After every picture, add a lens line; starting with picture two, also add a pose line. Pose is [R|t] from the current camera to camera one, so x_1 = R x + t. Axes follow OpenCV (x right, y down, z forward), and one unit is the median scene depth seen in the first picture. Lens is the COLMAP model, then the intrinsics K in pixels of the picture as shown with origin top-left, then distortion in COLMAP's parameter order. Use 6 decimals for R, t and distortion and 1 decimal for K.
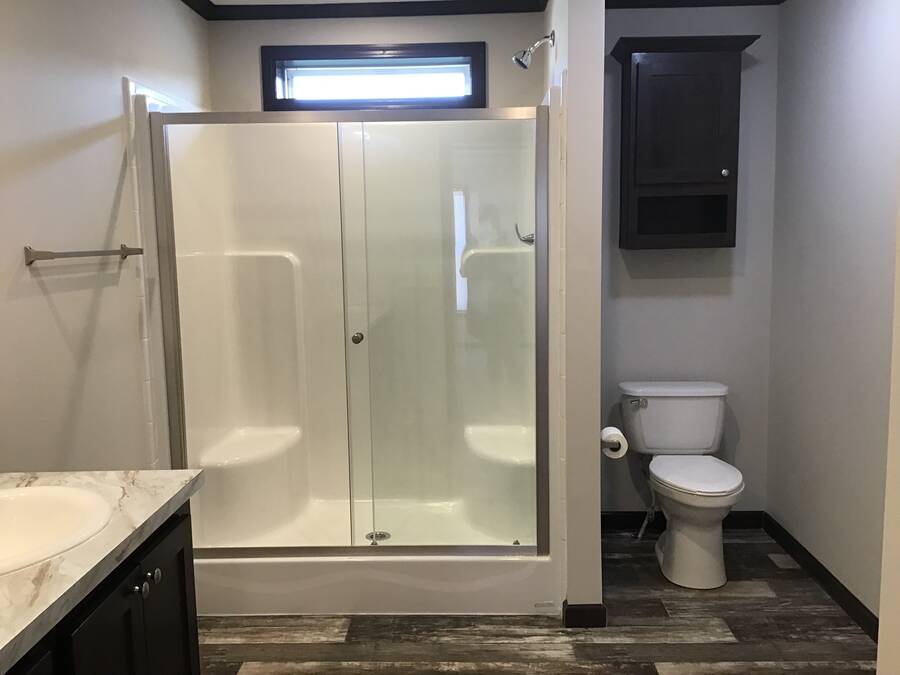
lens RADIAL K [[811.6, 0, 455.1], [0, 811.6, 337.0], [0, 0, 1]] dist [0.070261, -0.130357]
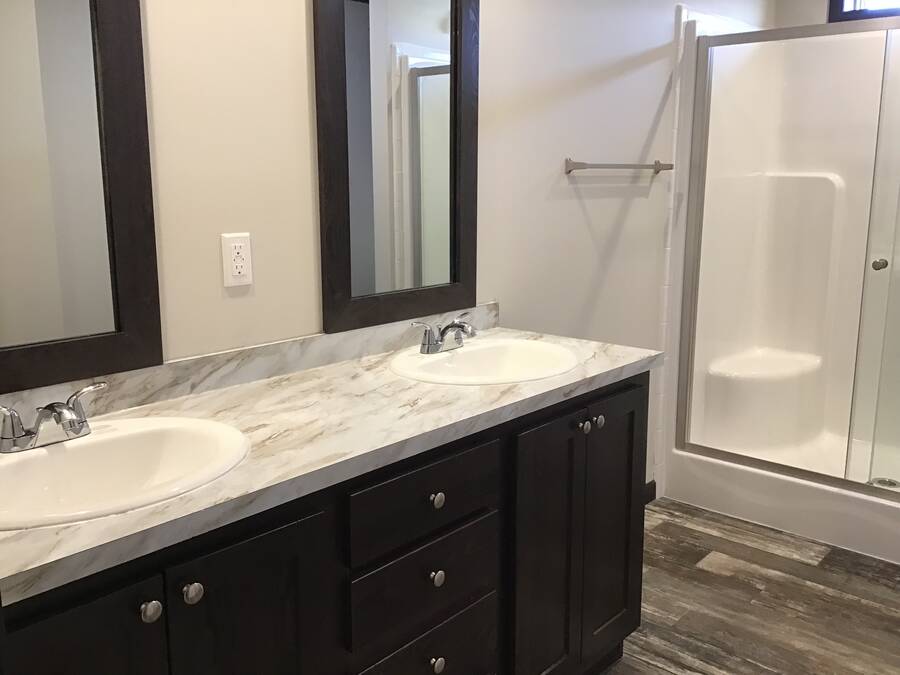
lens RADIAL K [[811.6, 0, 455.6], [0, 811.6, 346.0], [0, 0, 1]] dist [0.070261, -0.130357]
pose [[0.762171, 0.150926, -0.629537, 0.122781], [-0.093668, 0.987921, 0.123443, 0.024988], [0.640564, -0.035117, 0.767102, -0.045712]]
